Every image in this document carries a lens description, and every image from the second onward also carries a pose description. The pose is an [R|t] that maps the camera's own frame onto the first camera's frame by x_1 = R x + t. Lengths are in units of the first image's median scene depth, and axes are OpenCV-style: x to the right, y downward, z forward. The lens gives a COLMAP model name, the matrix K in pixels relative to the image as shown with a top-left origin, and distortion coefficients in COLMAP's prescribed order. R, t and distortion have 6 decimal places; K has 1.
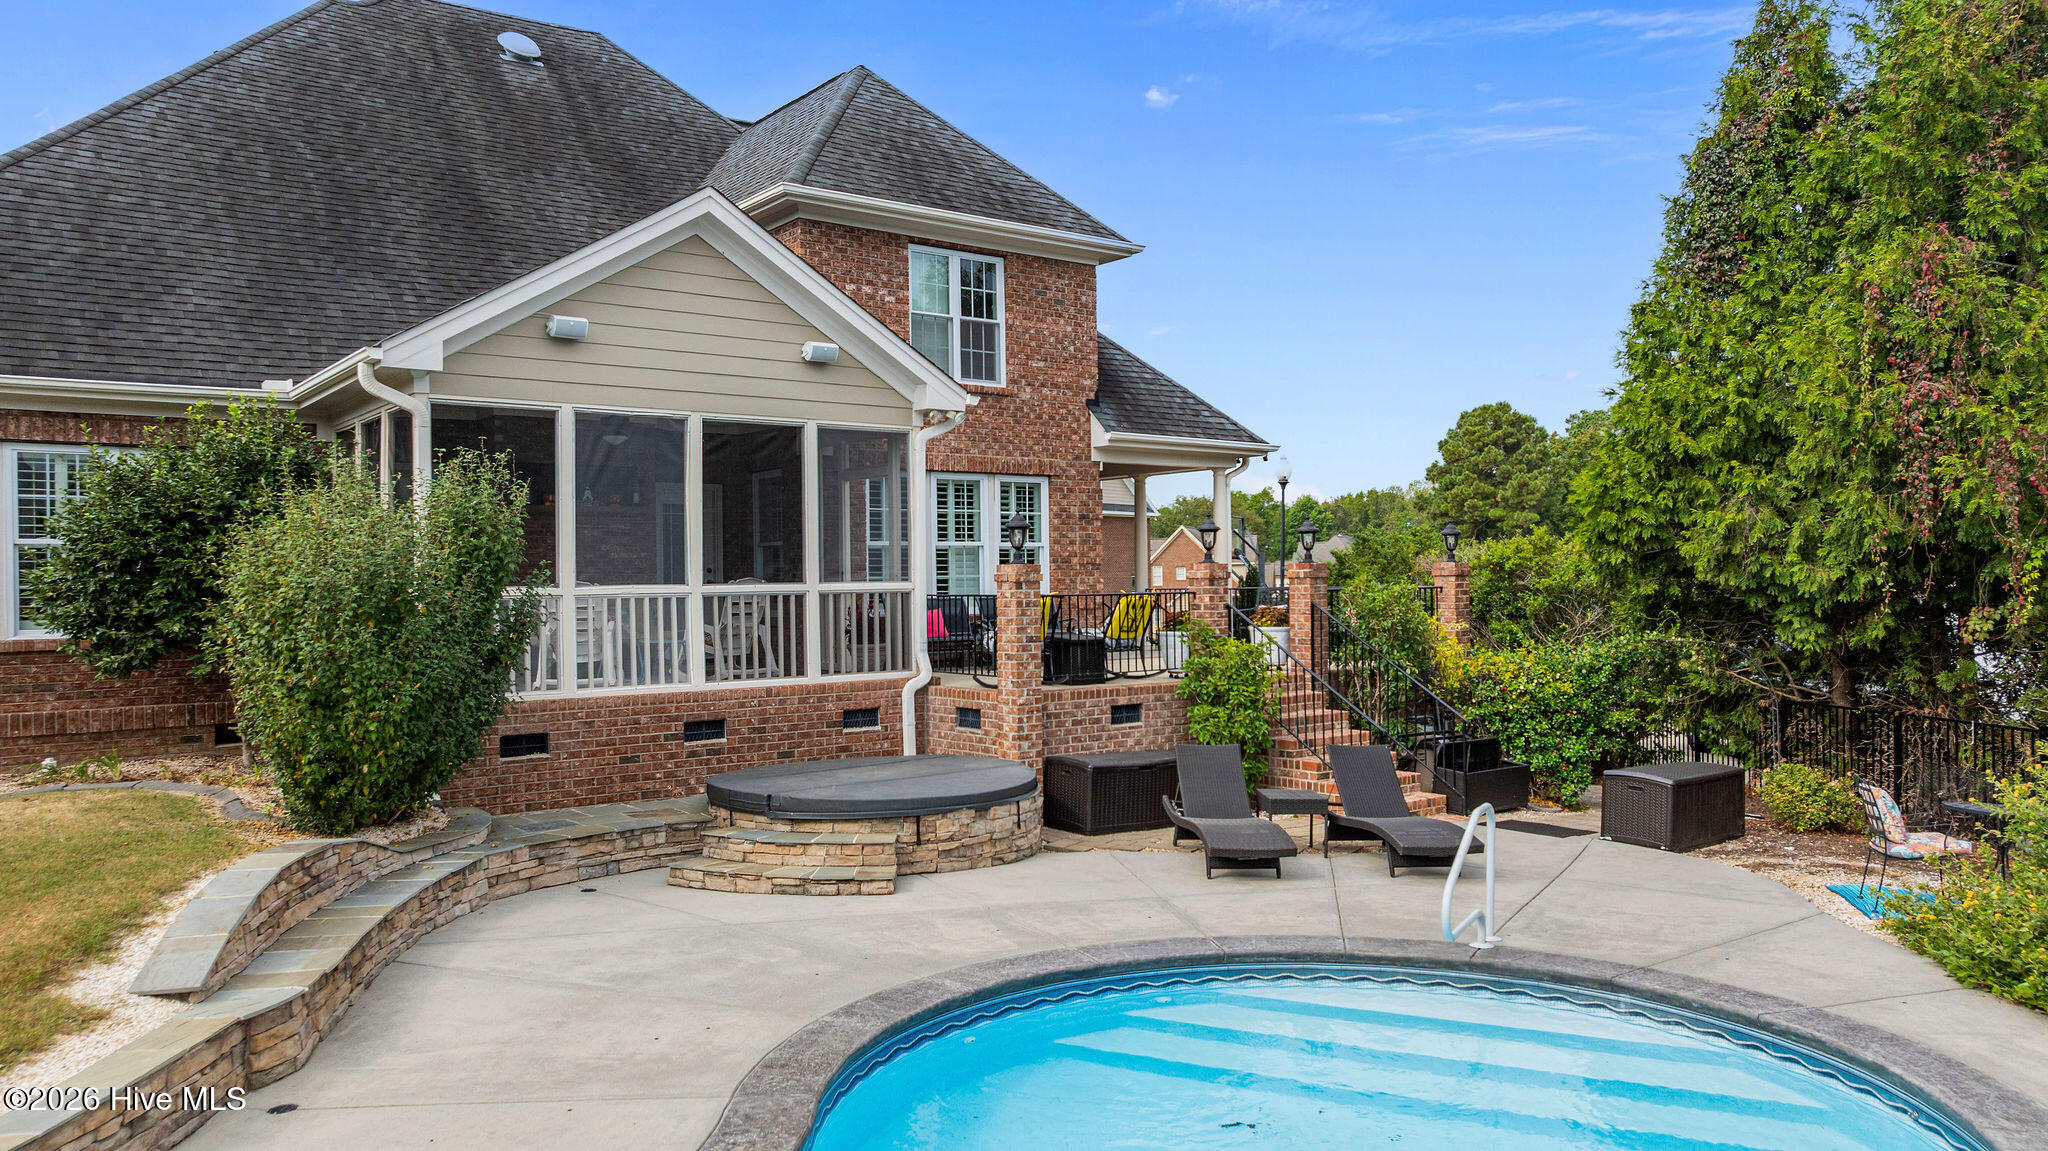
lens RADIAL K [[1452.7, 0, 1025.8], [0, 1452.7, 569.1], [0, 0, 1]] dist [-0.016935, -0.001879]
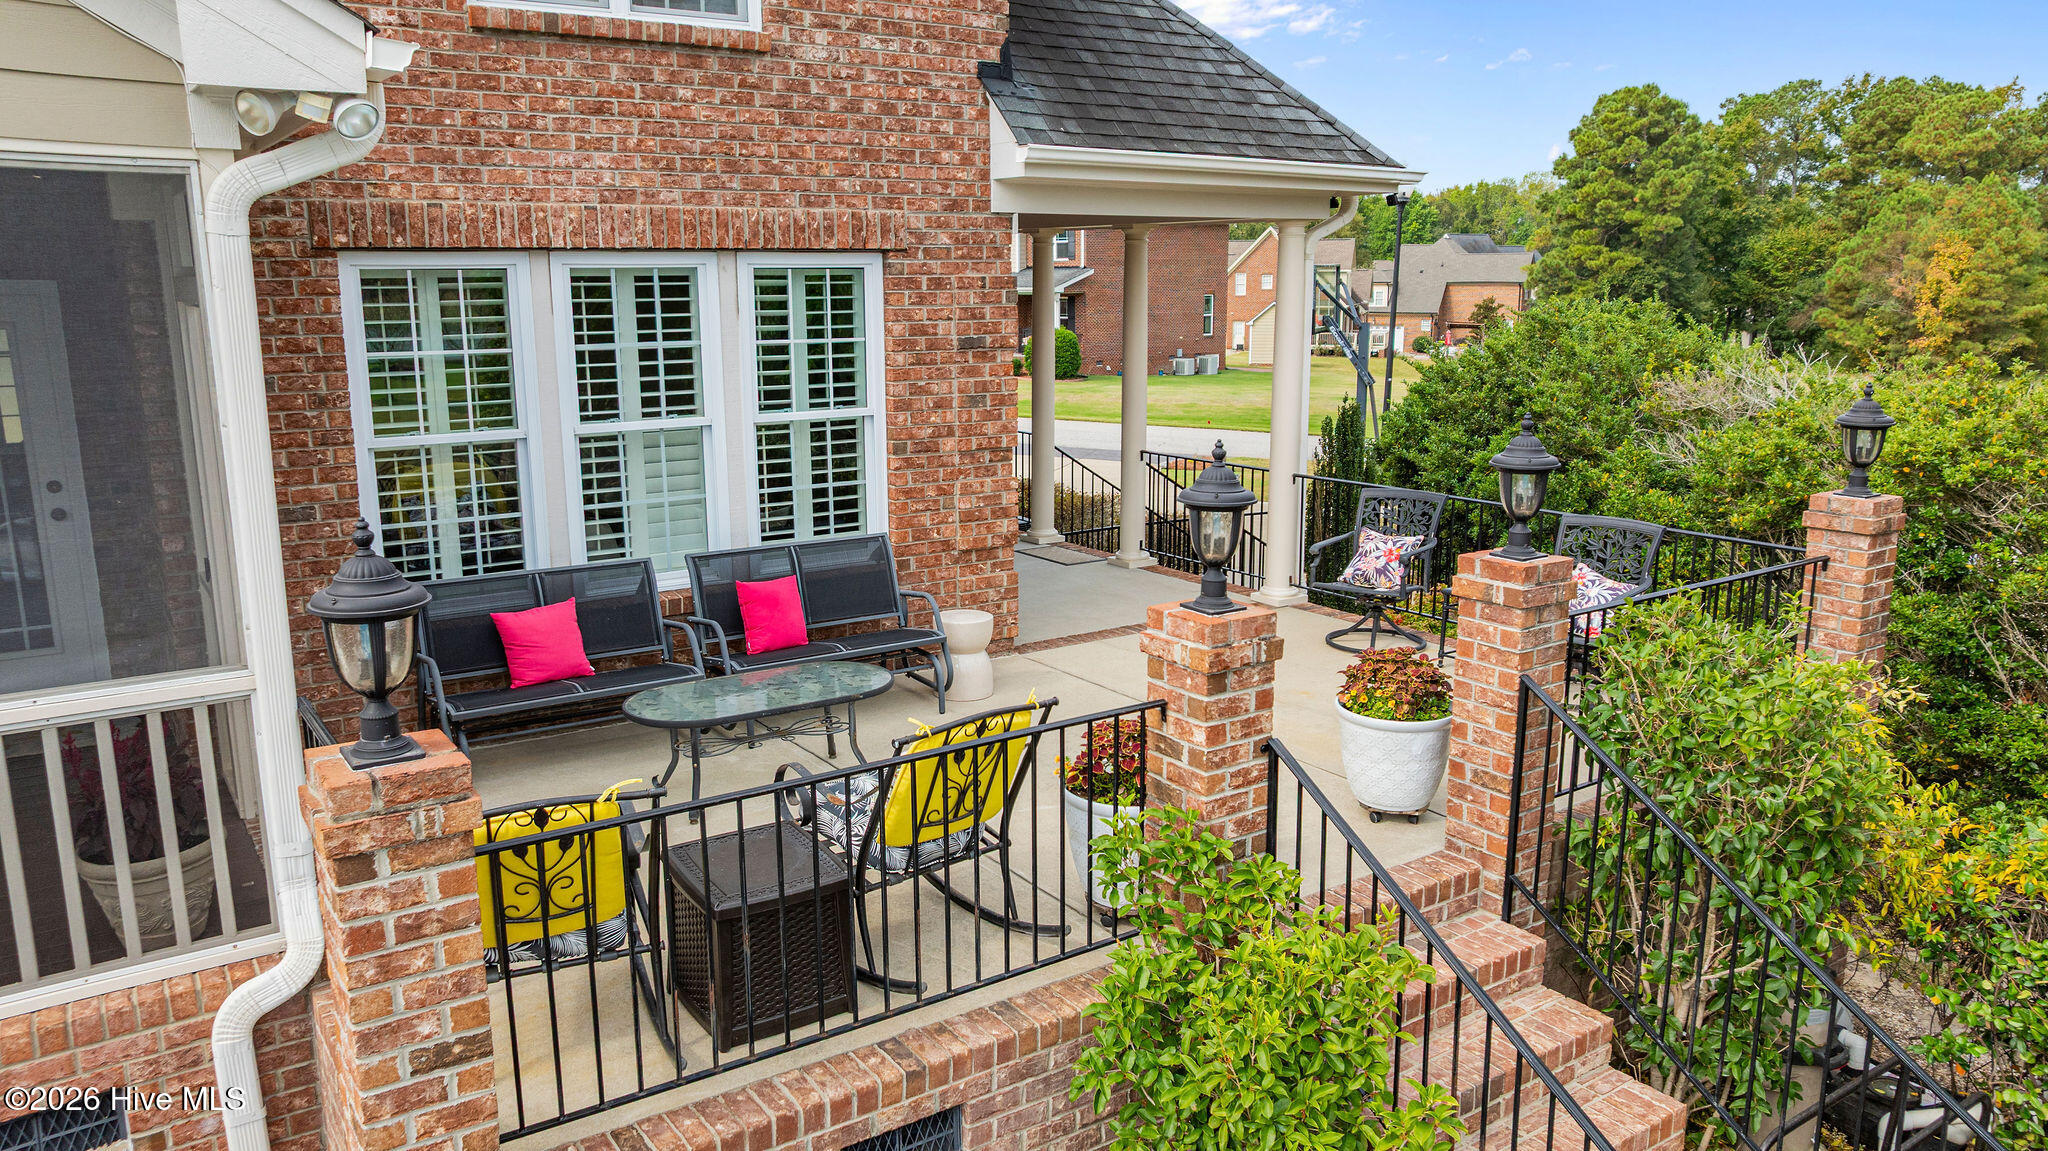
lens RADIAL K [[1446.5, 0, 1023.7], [0, 1446.5, 573.0], [0, 0, 1]] dist [-0.018543, 0.001099]
pose [[0.998114, 0.021147, -0.057633, 0.103441], [-0.008467, 0.977243, 0.211952, -0.076397], [0.060804, -0.211064, 0.975579, 0.700318]]
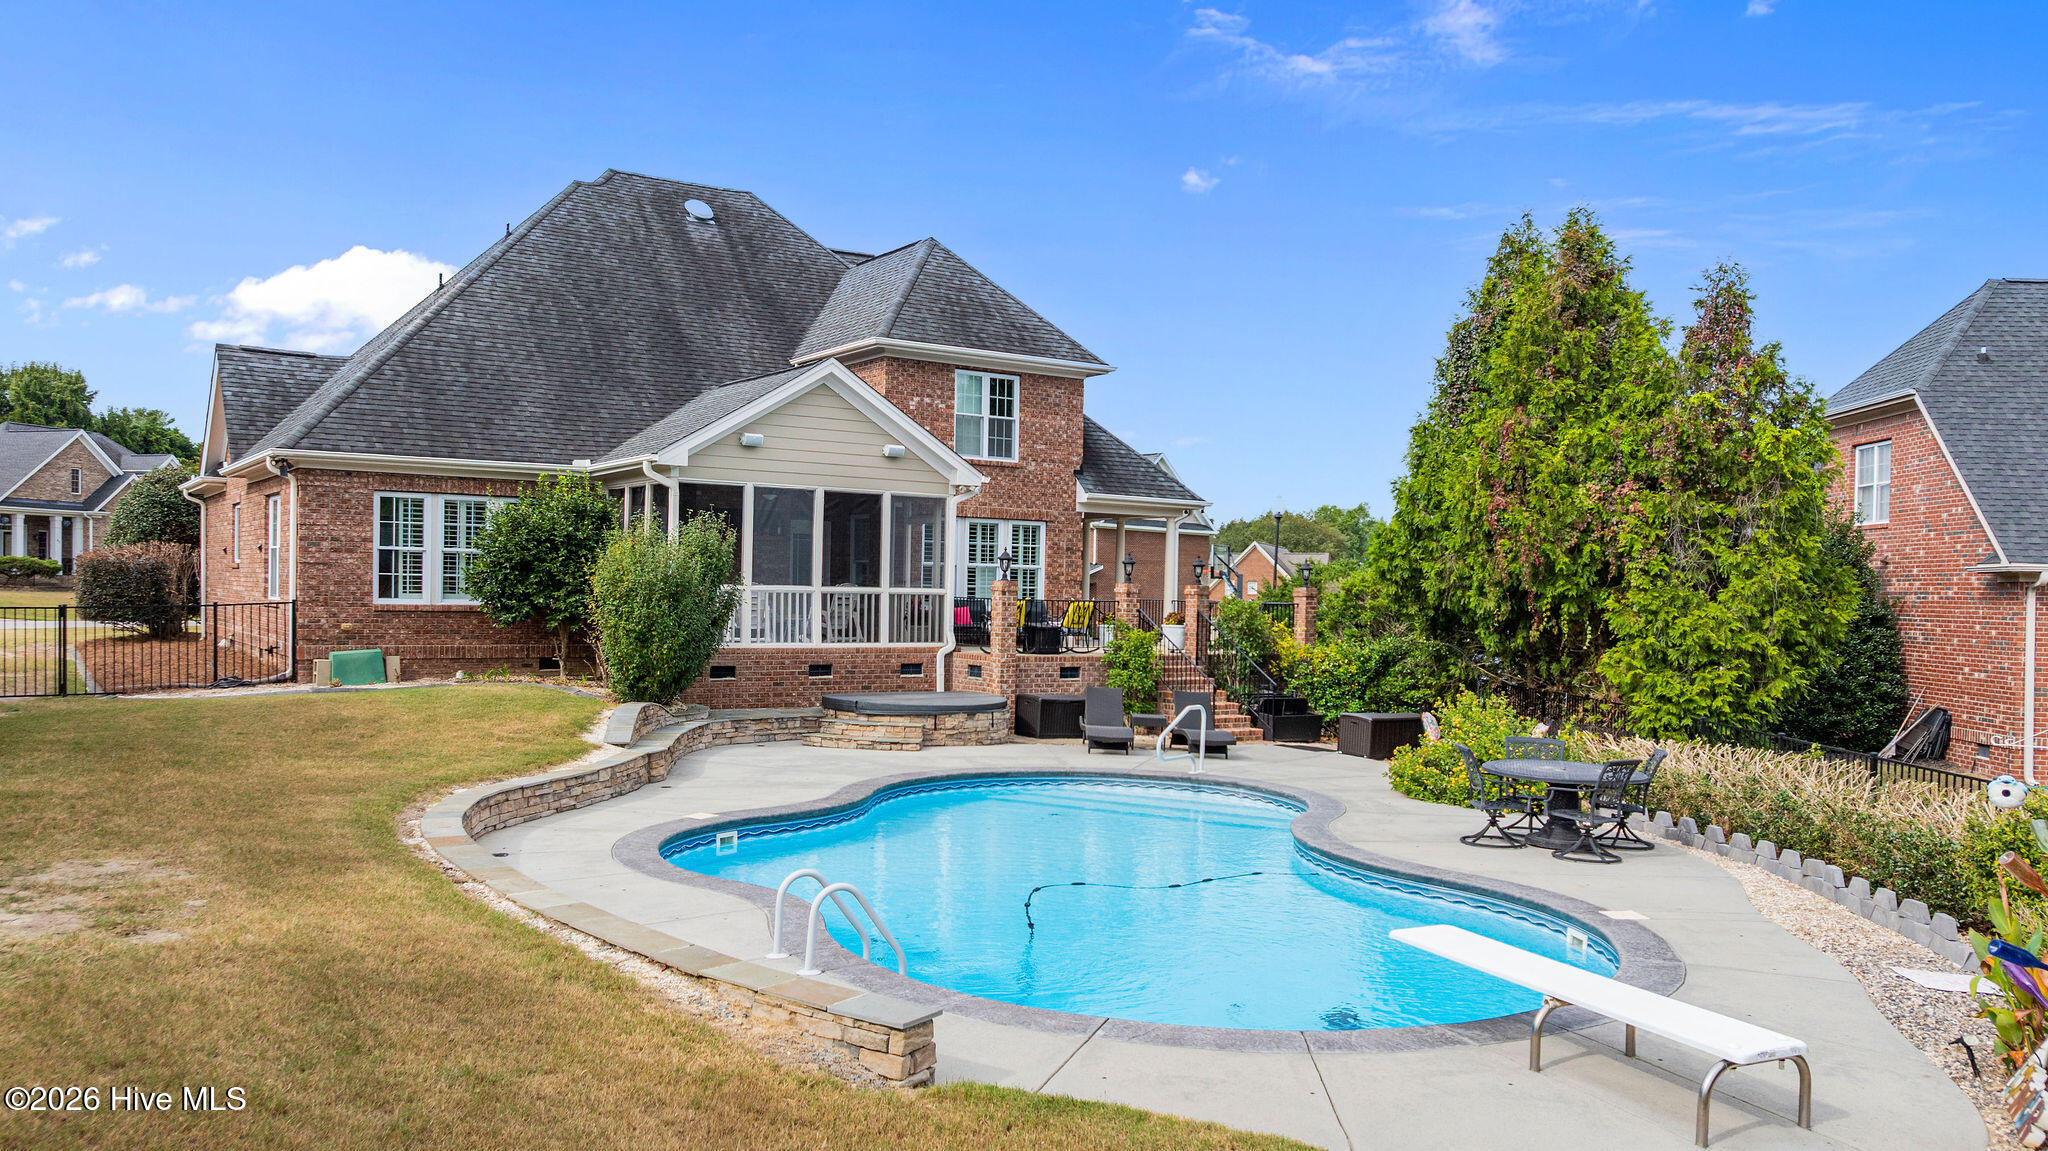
lens RADIAL K [[1503.2, 0, 1029.2], [0, 1503.2, 624.6], [0, 0, 1]] dist [-0.008172, -0.003375]
pose [[0.997557, 0.035592, -0.060114, 0.118153], [-0.033639, 0.998883, 0.033194, -0.010363], [0.061228, -0.031091, 0.997639, -0.685203]]
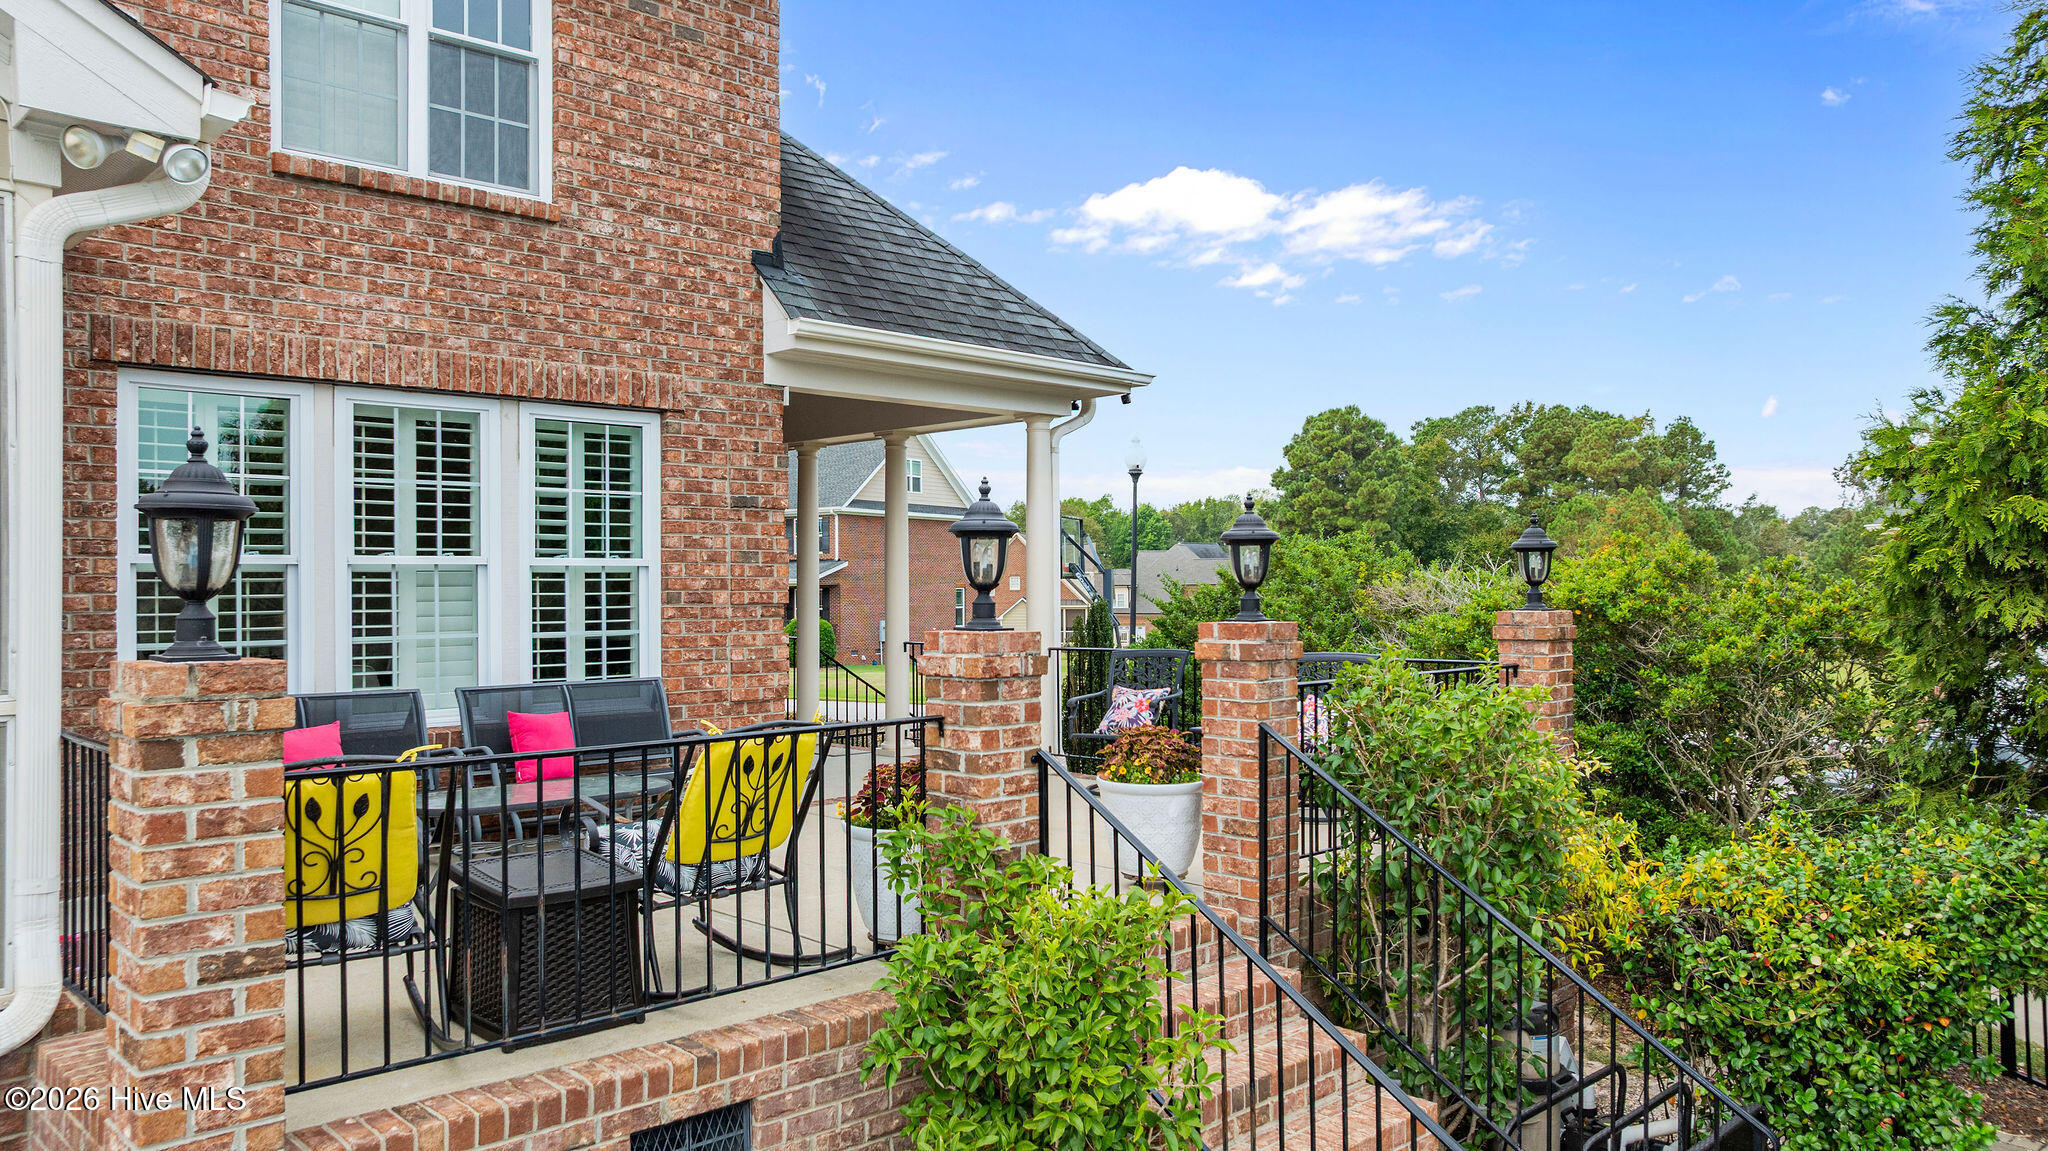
lens RADIAL K [[1446.5, 0, 1023.7], [0, 1446.5, 573.0], [0, 0, 1]] dist [-0.018543, 0.001099]
pose [[0.994022, 0.007430, 0.108925, 0.098569], [-0.007296, 0.999972, -0.001624, -0.016892], [-0.108934, 0.000820, 0.994049, 0.664566]]
